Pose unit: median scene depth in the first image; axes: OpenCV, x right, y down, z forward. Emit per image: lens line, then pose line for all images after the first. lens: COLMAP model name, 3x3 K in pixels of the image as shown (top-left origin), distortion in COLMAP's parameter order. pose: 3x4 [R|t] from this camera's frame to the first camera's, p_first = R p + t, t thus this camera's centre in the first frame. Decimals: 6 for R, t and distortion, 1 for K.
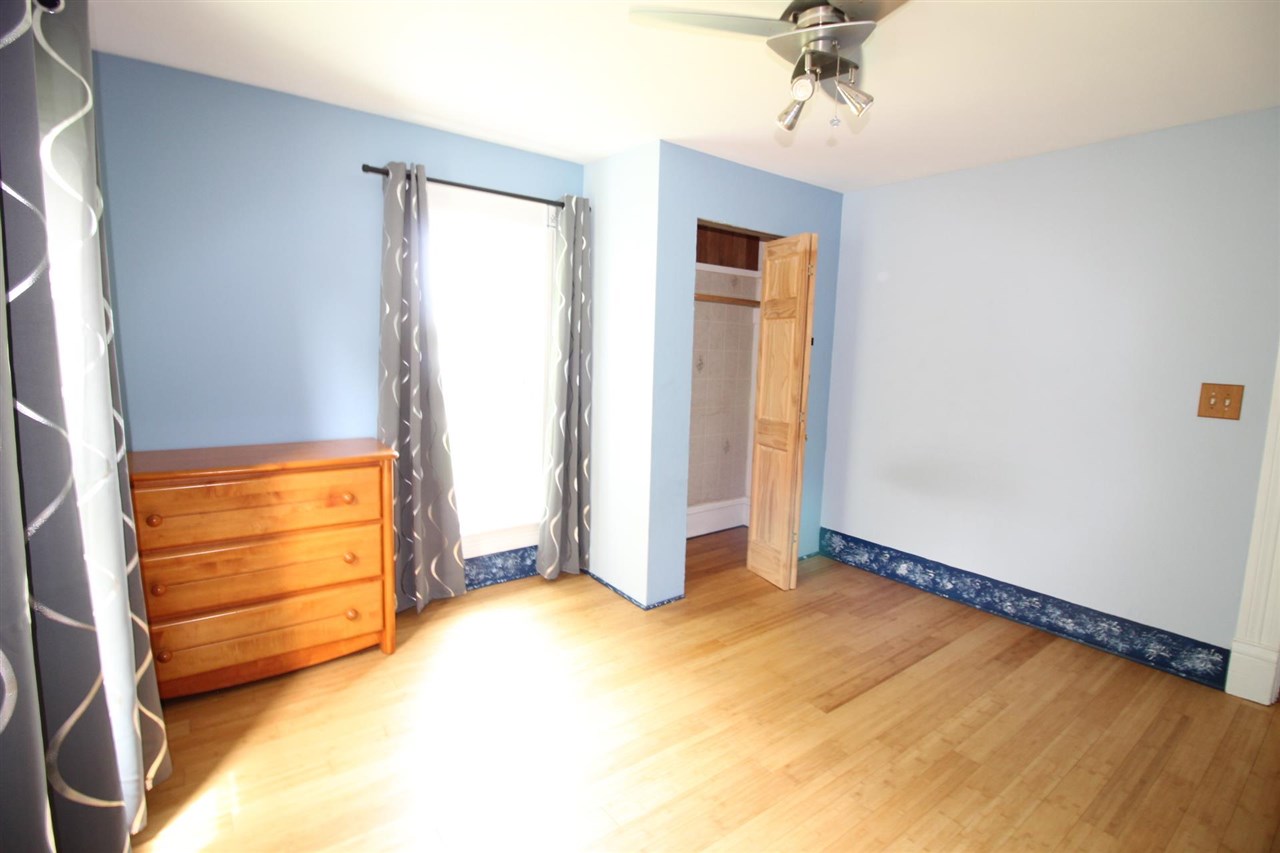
lens RADIAL K [[587.7, 0, 643.0], [0, 587.7, 412.5], [0, 0, 1]] dist [-0.011478, -0.006778]
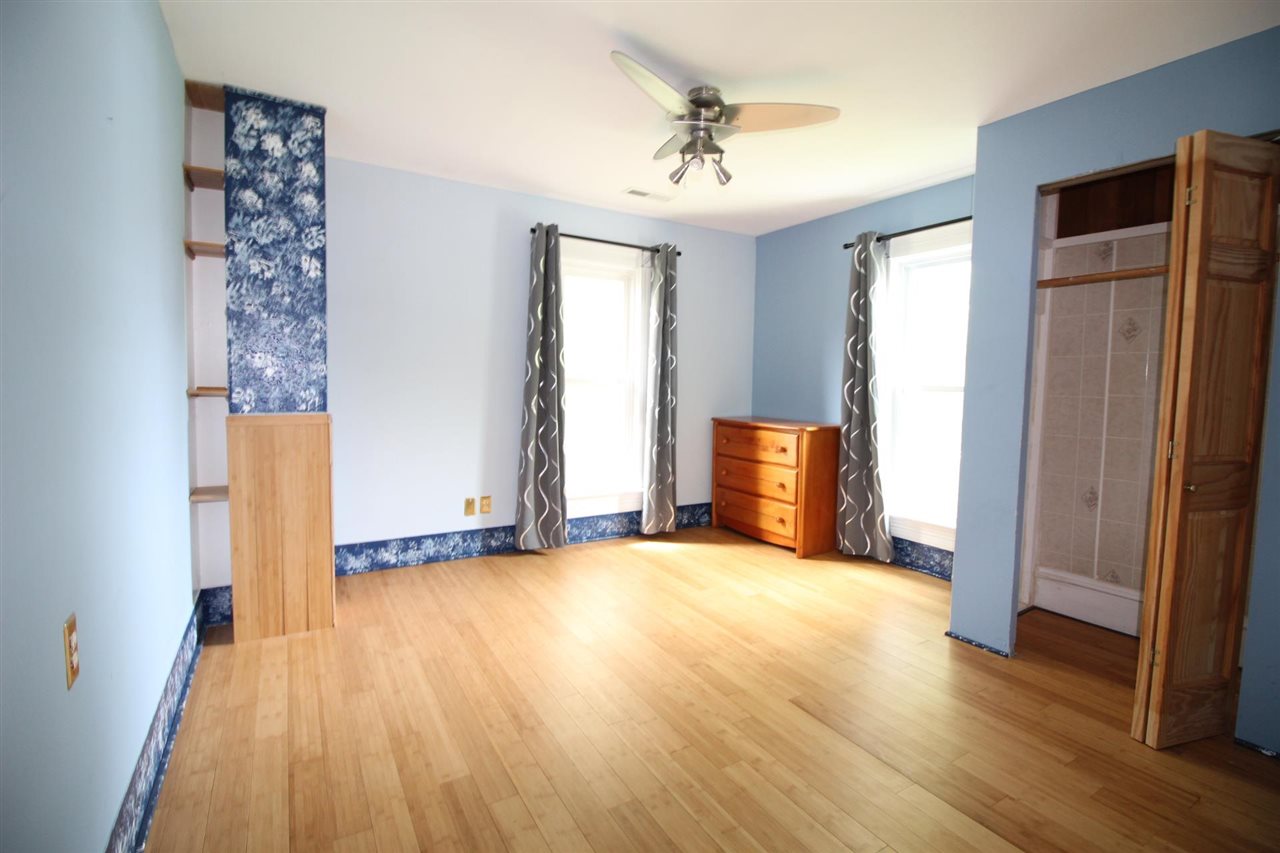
lens RADIAL K [[587.7, 0, 643.0], [0, 587.7, 412.5], [0, 0, 1]] dist [-0.011478, -0.006778]
pose [[-0.085733, 0.033357, -0.995760, 1.190737], [-0.129145, 0.990635, 0.044305, 0.015321], [0.987913, 0.132396, -0.080623, 0.699538]]
